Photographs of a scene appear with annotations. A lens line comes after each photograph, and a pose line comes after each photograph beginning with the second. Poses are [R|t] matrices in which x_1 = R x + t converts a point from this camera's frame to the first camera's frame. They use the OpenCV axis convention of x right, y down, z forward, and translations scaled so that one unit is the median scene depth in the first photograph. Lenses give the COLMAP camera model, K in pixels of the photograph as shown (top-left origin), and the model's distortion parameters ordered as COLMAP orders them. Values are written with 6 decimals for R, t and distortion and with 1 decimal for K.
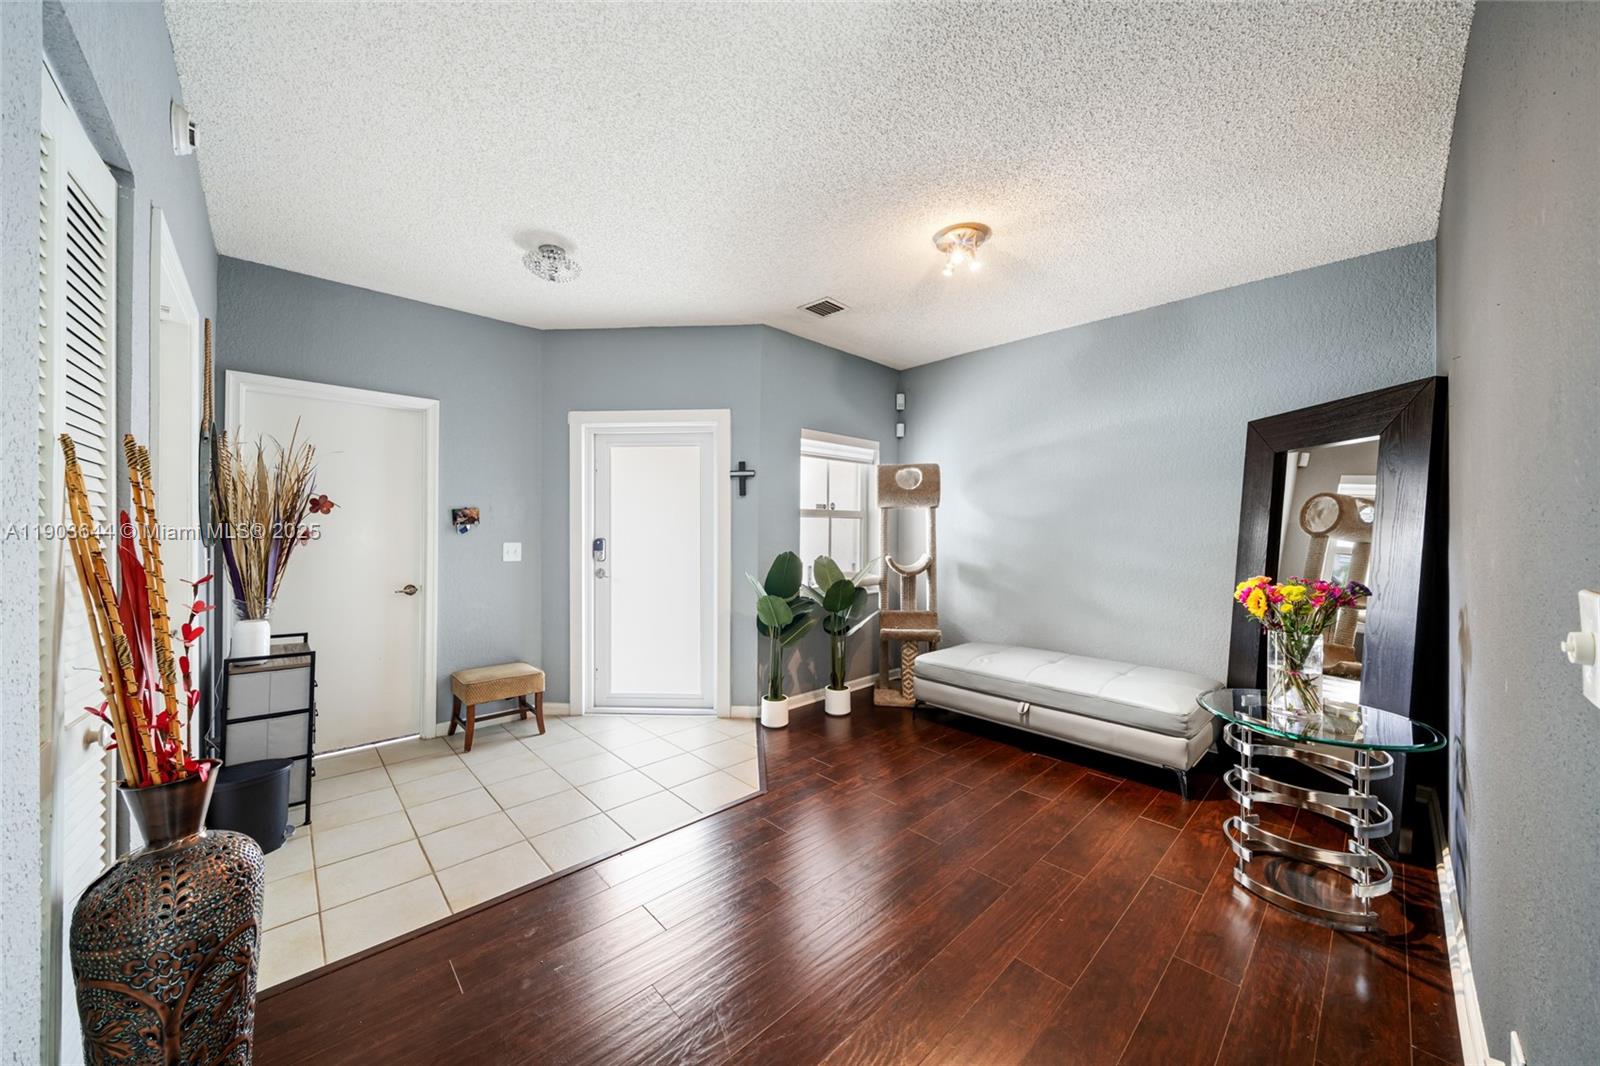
lens RADIAL K [[550.7, 0, 800.0], [0, 550.7, 533.0], [0, 0, 1]] dist [-0.000640, -0.000243]
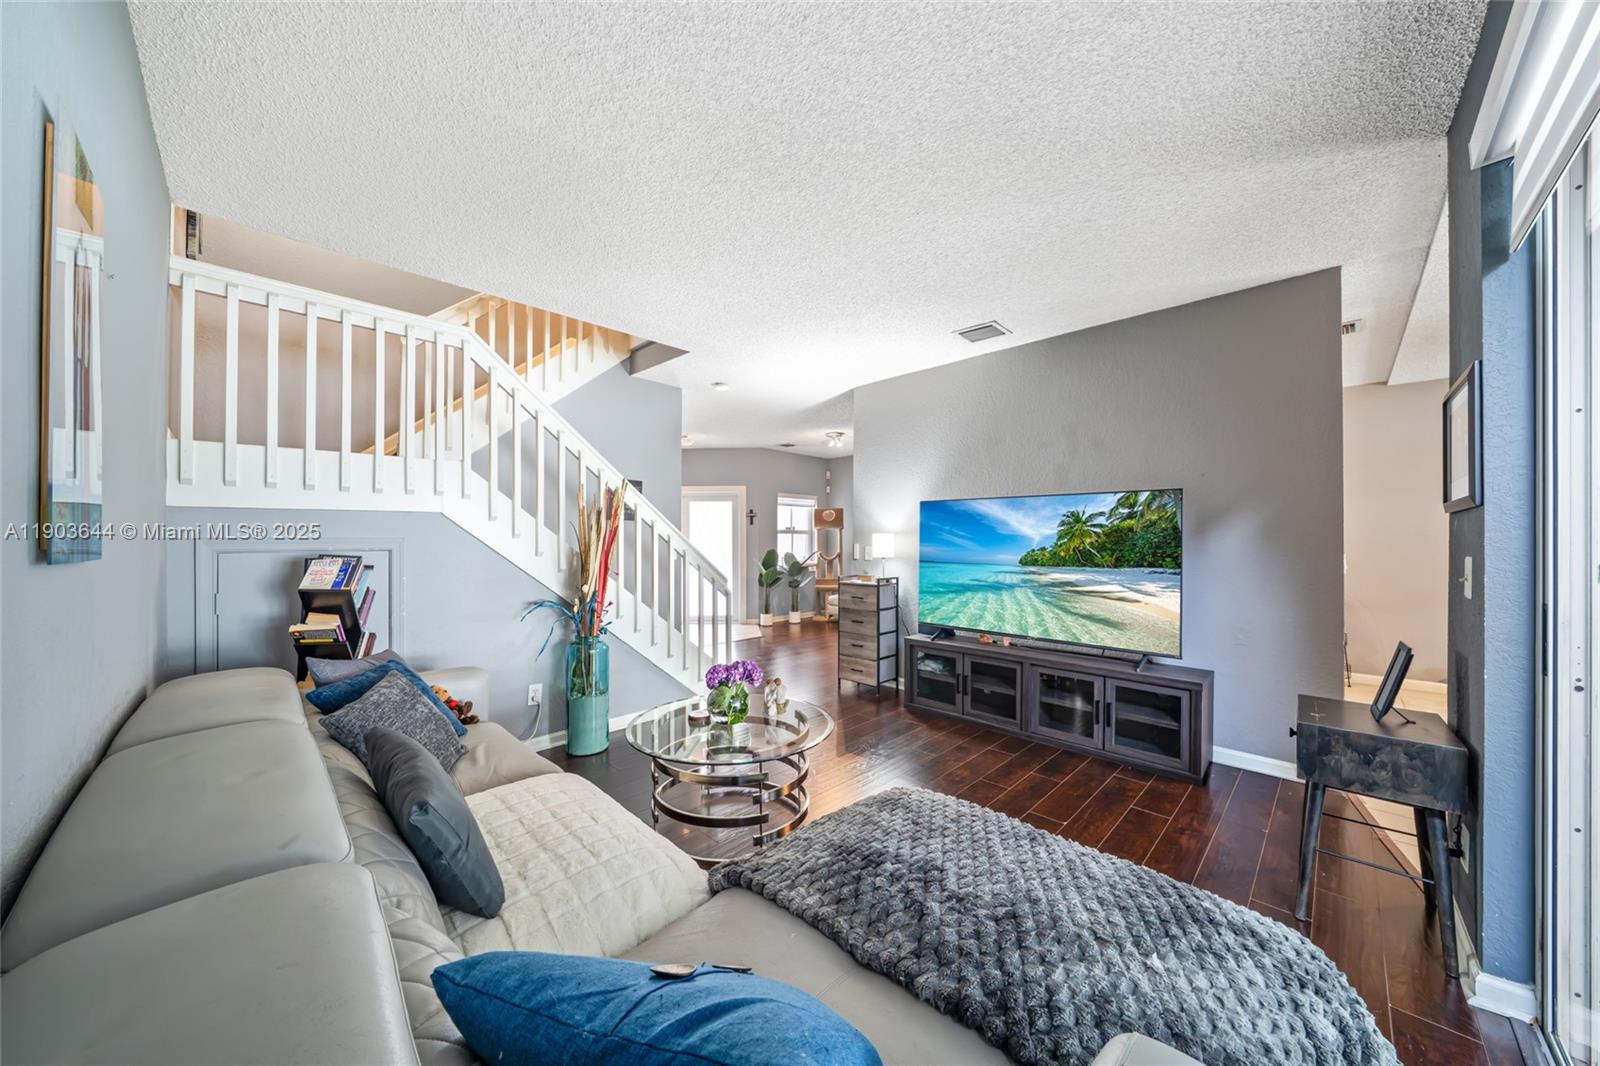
lens RADIAL K [[550.7, 0, 800.0], [0, 550.7, 533.0], [0, 0, 1]] dist [-0.000640, -0.000243]
pose [[0.999587, -0.004288, 0.028418, 0.026854], [0.004707, 0.999881, -0.014688, -0.000446], [-0.028352, 0.014816, 0.999488, -1.172406]]
